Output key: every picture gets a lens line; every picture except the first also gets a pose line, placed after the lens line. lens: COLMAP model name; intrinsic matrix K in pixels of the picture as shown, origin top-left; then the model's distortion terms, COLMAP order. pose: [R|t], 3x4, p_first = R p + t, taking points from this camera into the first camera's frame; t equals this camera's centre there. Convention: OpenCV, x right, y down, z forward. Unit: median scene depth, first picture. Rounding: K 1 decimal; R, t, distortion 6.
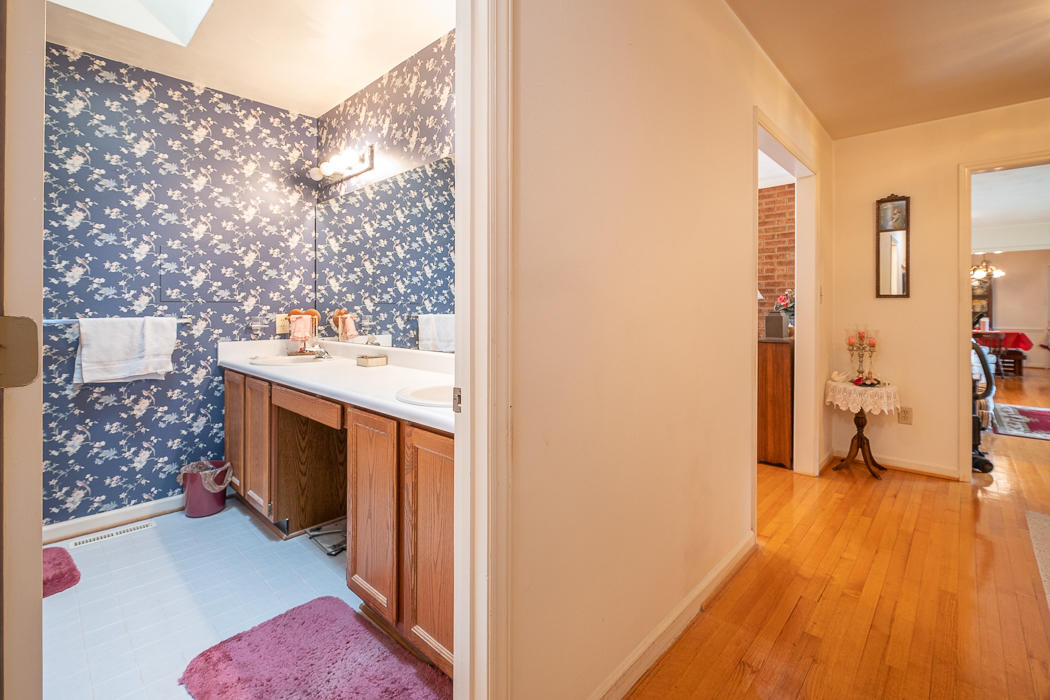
lens RADIAL K [[466.1, 0, 525.5], [0, 466.1, 314.0], [0, 0, 1]] dist [0.002840, -0.007116]
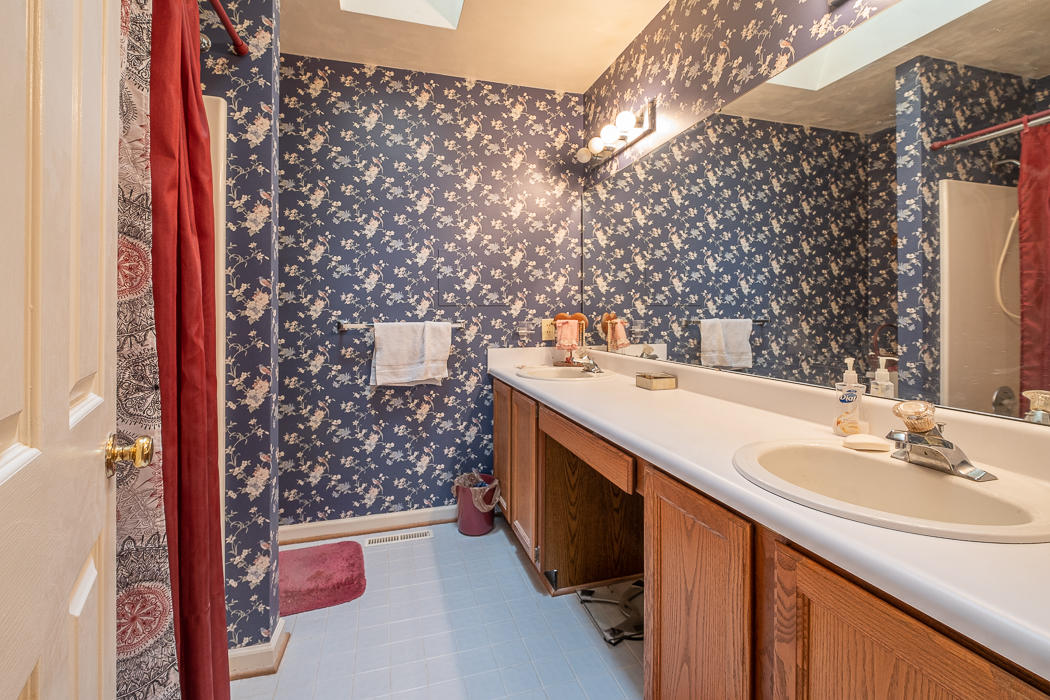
lens RADIAL K [[466.1, 0, 525.5], [0, 466.1, 314.0], [0, 0, 1]] dist [0.002840, -0.007116]
pose [[0.868108, -0.002744, -0.496368, -0.127104], [-0.000616, 0.999978, -0.006605, -0.003095], [0.496376, 0.006040, 0.868087, 0.222203]]
